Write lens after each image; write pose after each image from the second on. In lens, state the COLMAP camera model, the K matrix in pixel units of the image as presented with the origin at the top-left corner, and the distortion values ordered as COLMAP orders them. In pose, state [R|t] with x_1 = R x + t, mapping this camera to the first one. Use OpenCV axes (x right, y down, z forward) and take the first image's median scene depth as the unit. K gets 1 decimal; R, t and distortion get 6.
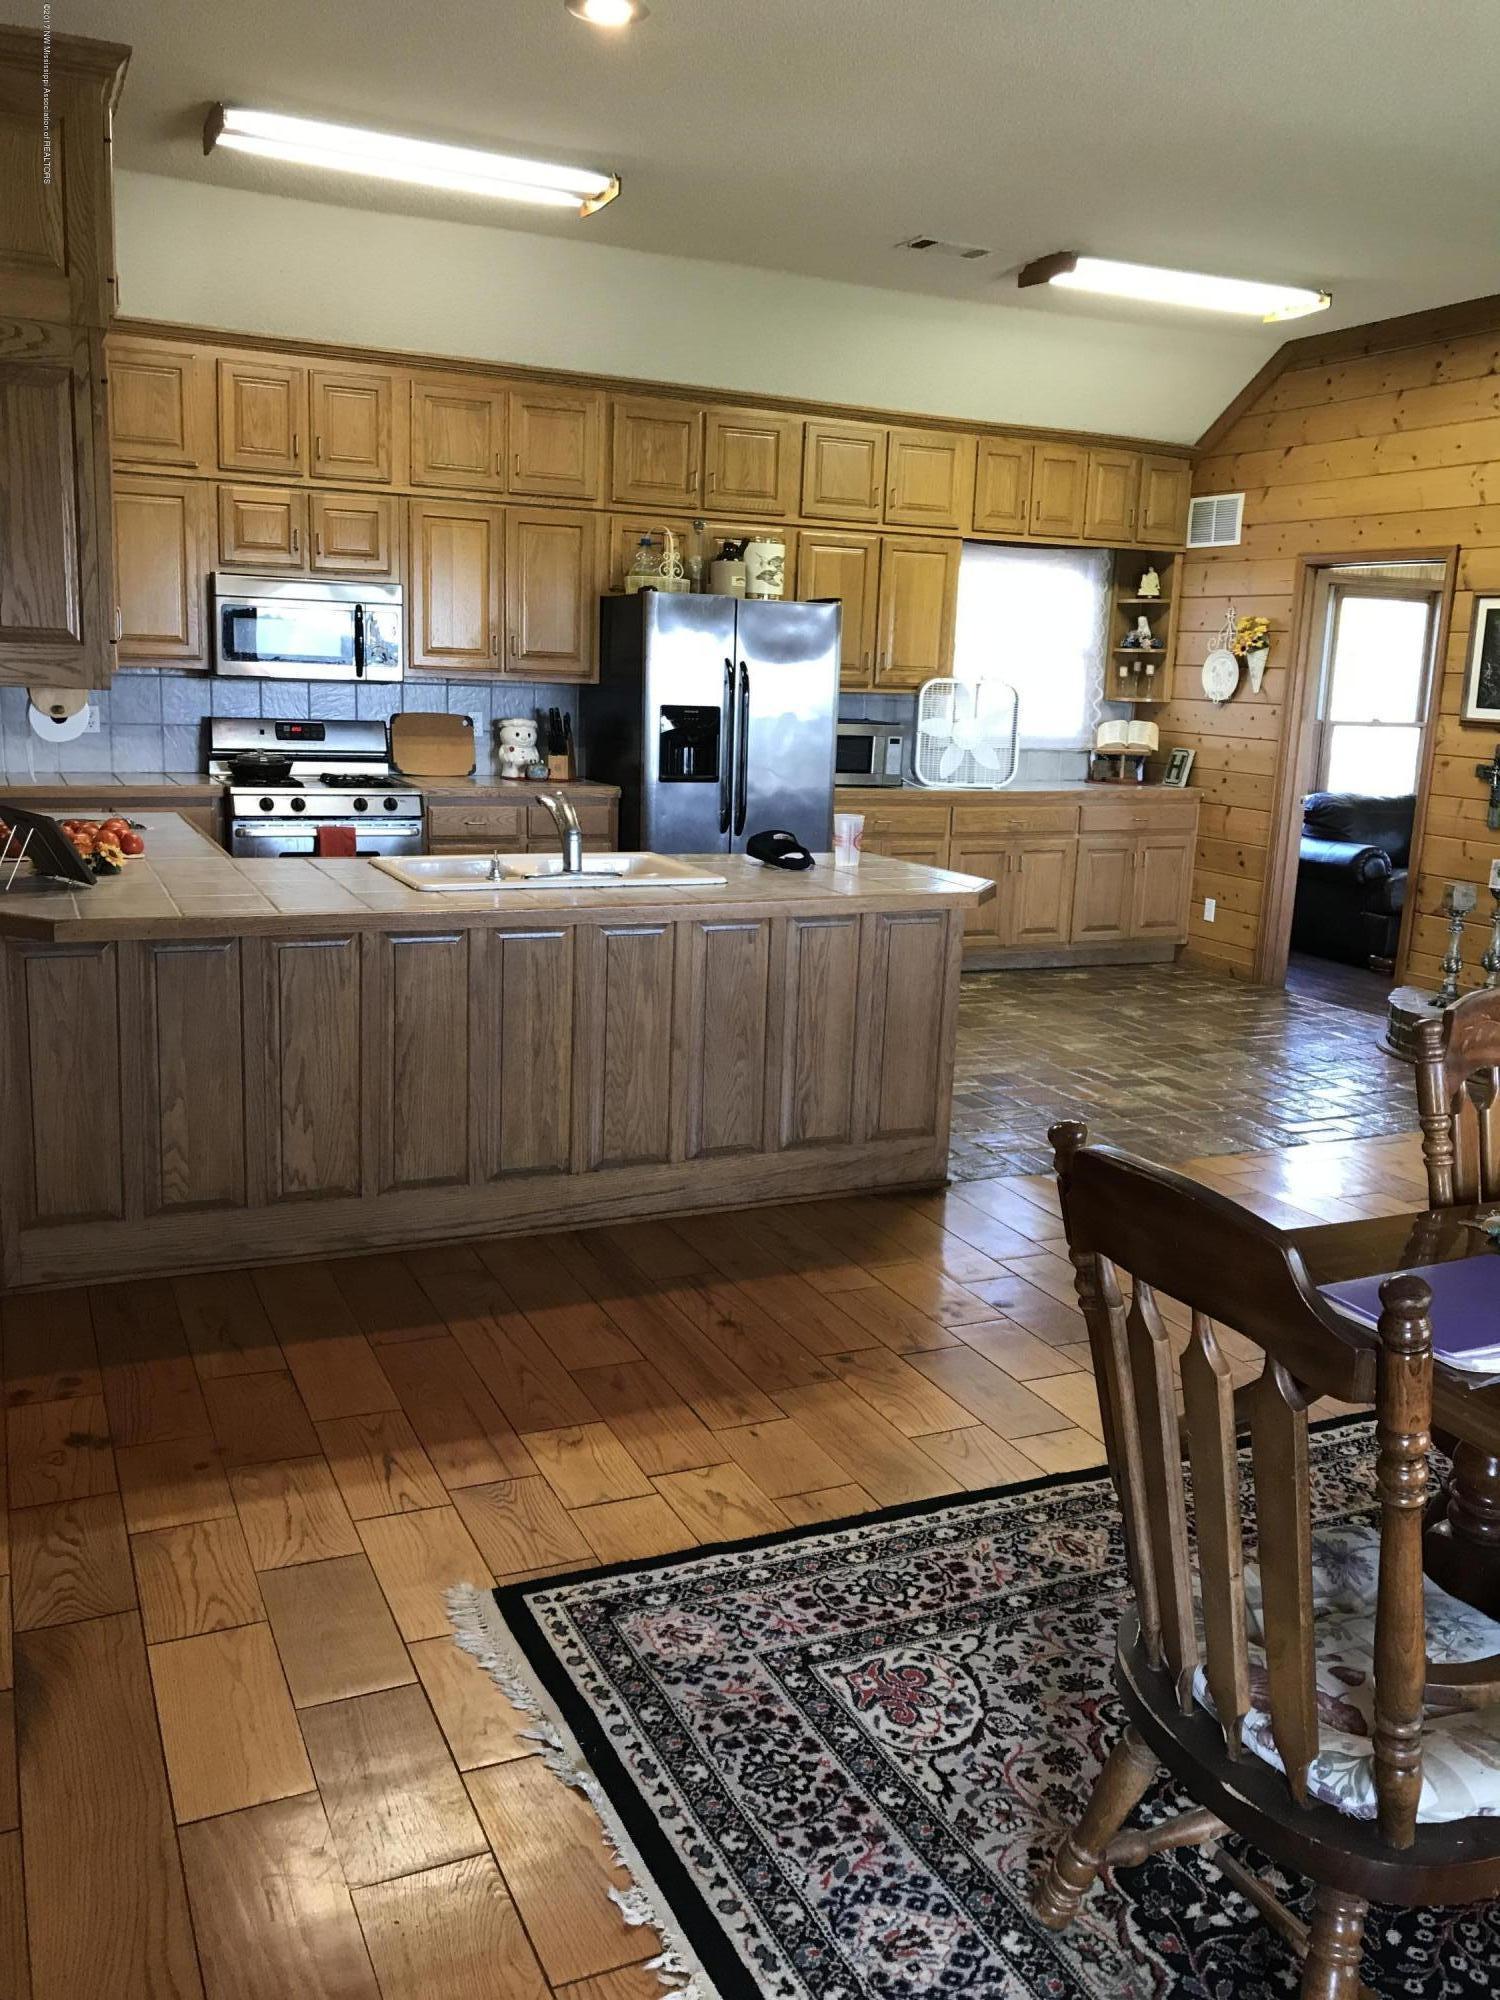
lens RADIAL K [[1646.4, 0, 747.4], [0, 1646.4, 1038.5], [0, 0, 1]] dist [0.043145, -0.073577]
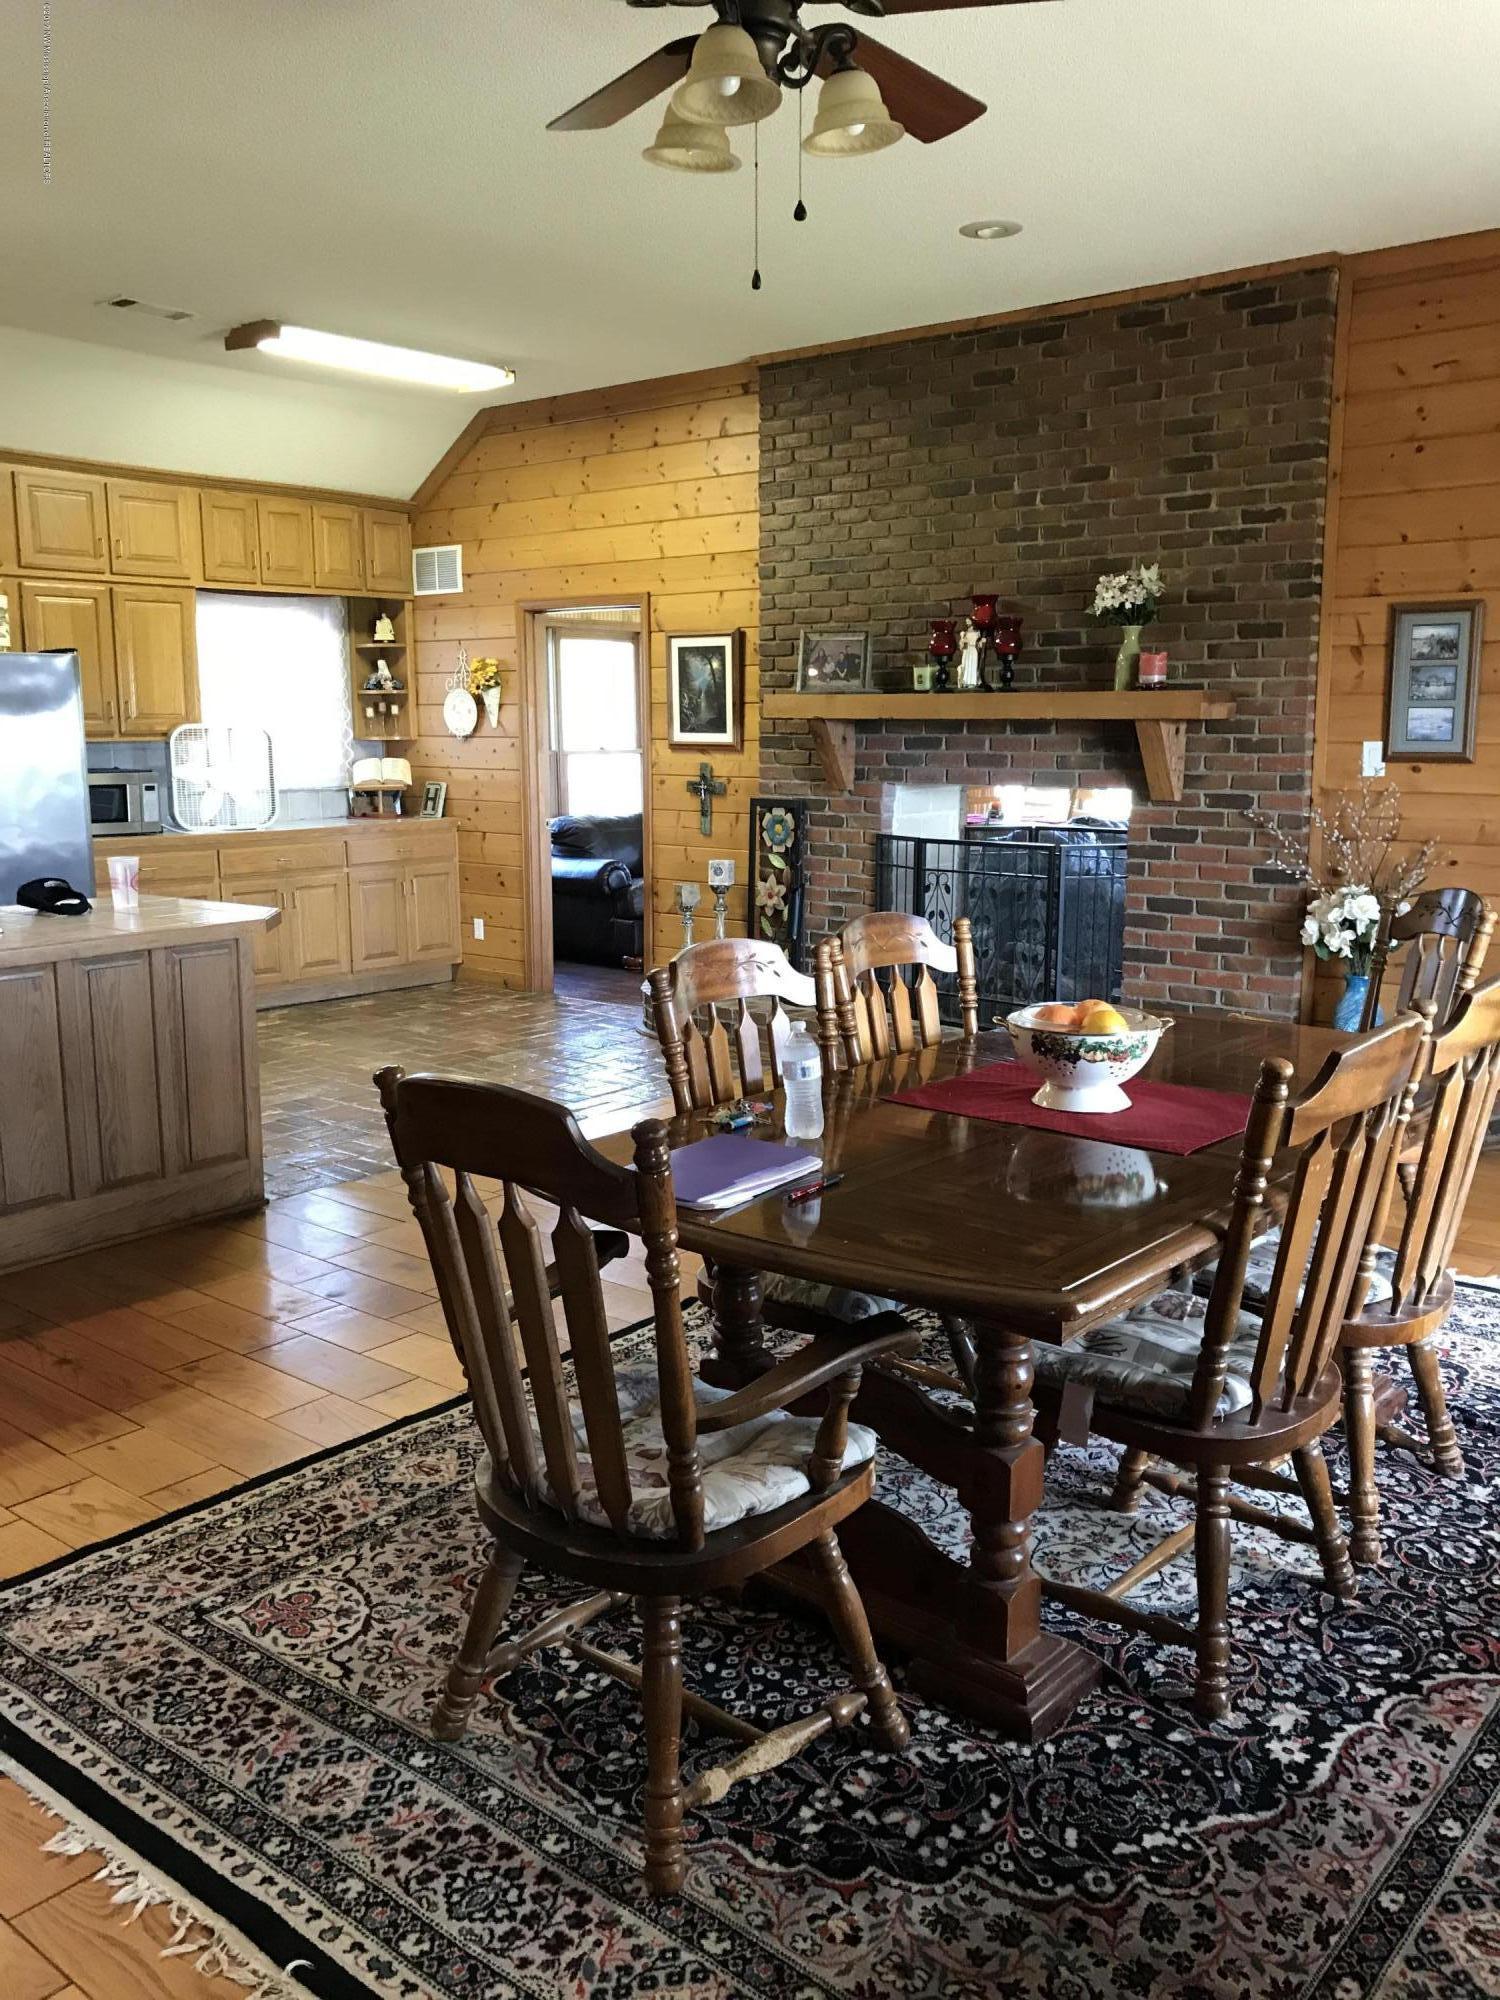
lens RADIAL K [[1649.2, 0, 750.0], [0, 1649.2, 1000.0], [0, 0, 1]] dist [0.001141, 0.002759]
pose [[0.902733, -0.109323, 0.416078, -0.019339], [0.128606, 0.991523, -0.018508, 0.017922], [-0.410527, 0.070218, 0.909141, -0.070608]]
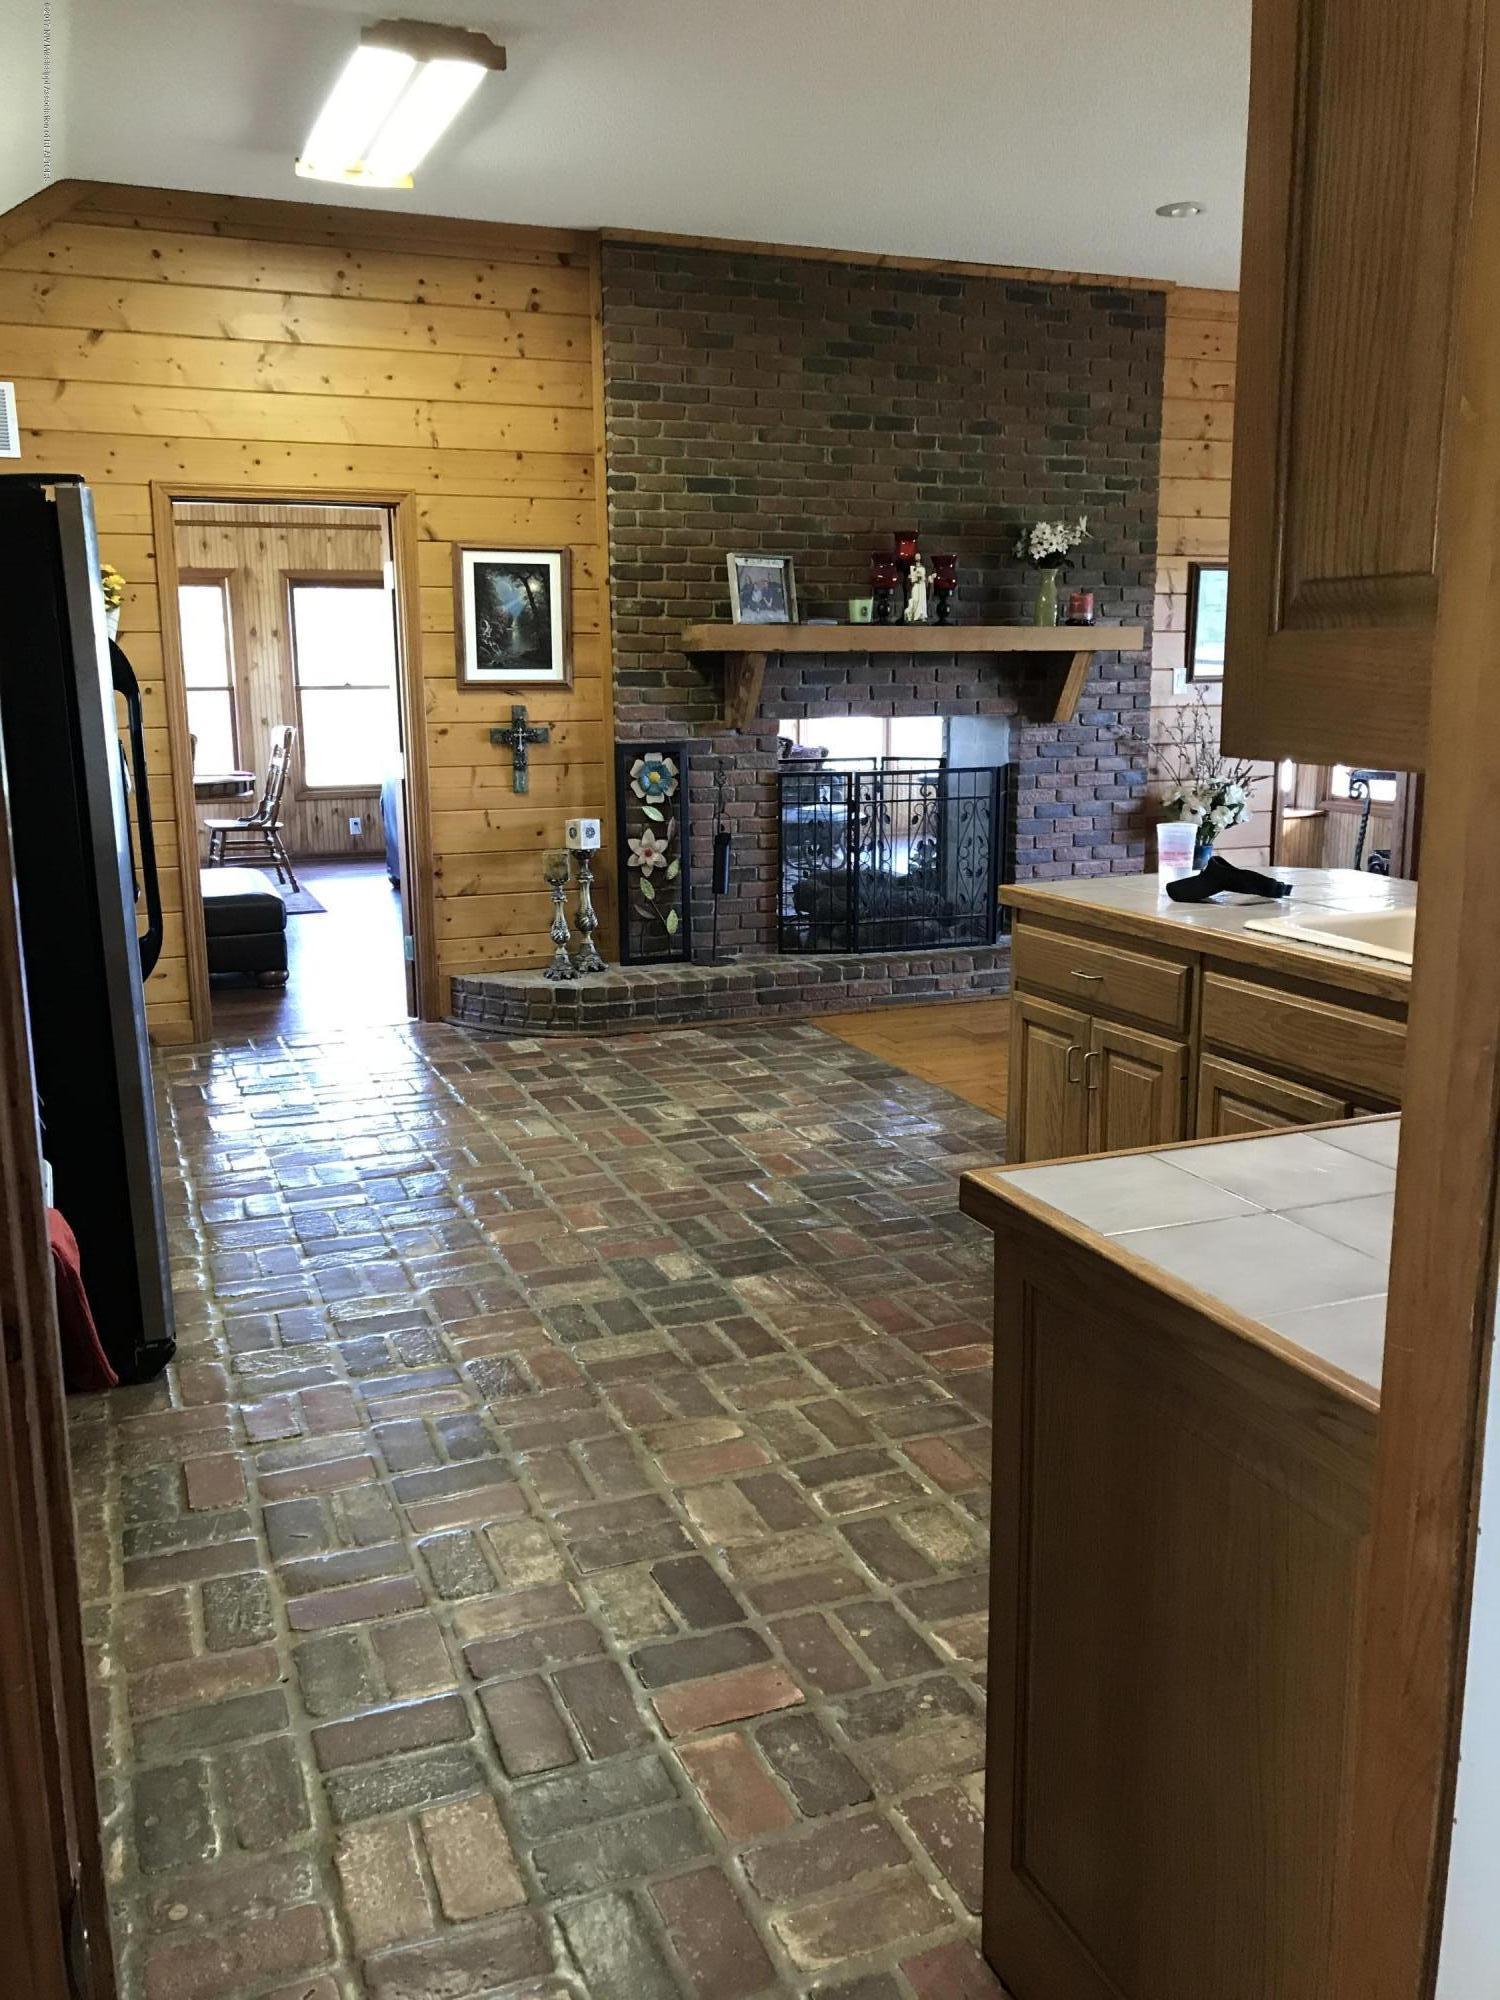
lens RADIAL K [[1695.5, 0, 750.0], [0, 1695.5, 1000.0], [0, 0, 1]] dist [-0.002403, 0.000160]
pose [[0.036462, -0.231749, 0.972092, -0.735397], [0.228047, 0.949002, 0.217691, -0.274977], [-0.972967, 0.213745, 0.087452, 1.135641]]
